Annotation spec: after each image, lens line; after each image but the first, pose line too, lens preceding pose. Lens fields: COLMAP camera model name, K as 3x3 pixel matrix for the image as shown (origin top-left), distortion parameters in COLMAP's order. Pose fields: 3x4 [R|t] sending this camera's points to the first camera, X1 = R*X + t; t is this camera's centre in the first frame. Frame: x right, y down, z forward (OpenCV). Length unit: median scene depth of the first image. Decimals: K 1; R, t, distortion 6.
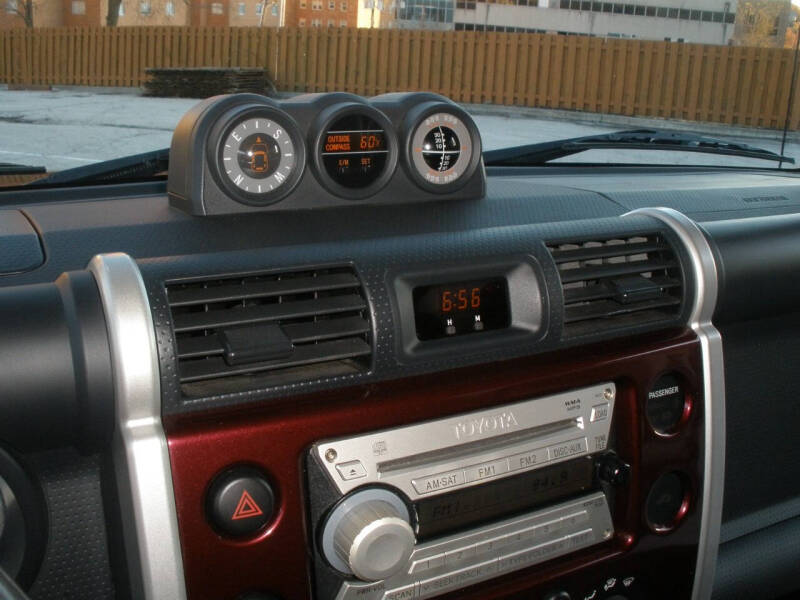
lens RADIAL K [[873.1, 0, 400.0], [0, 873.1, 300.0], [0, 0, 1]] dist [-0.287780, 0.357846]
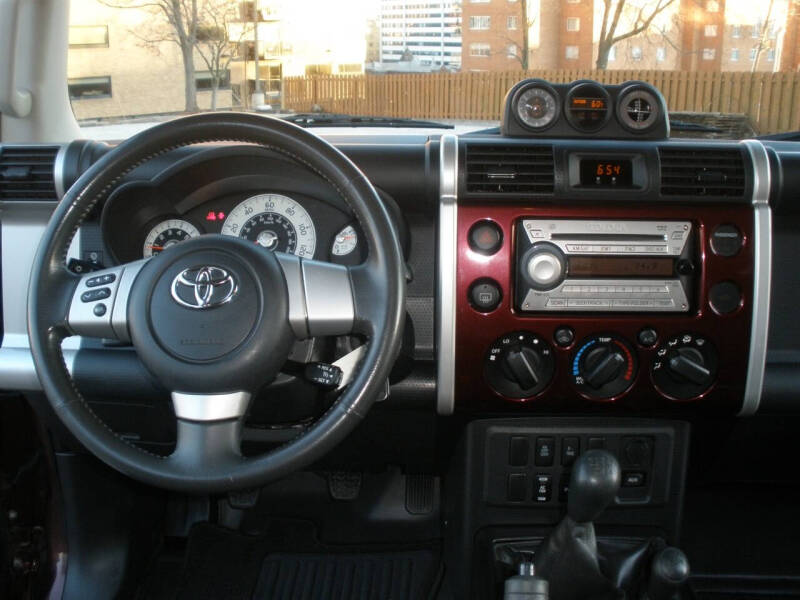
lens RADIAL K [[873.1, 0, 400.0], [0, 873.1, 300.0], [0, 0, 1]] dist [-0.287780, 0.357846]
pose [[0.854181, 0.097252, -0.510801, 0.636131], [-0.122837, 0.992290, -0.016491, 0.355673], [0.505258, 0.076832, 0.859541, -0.865019]]
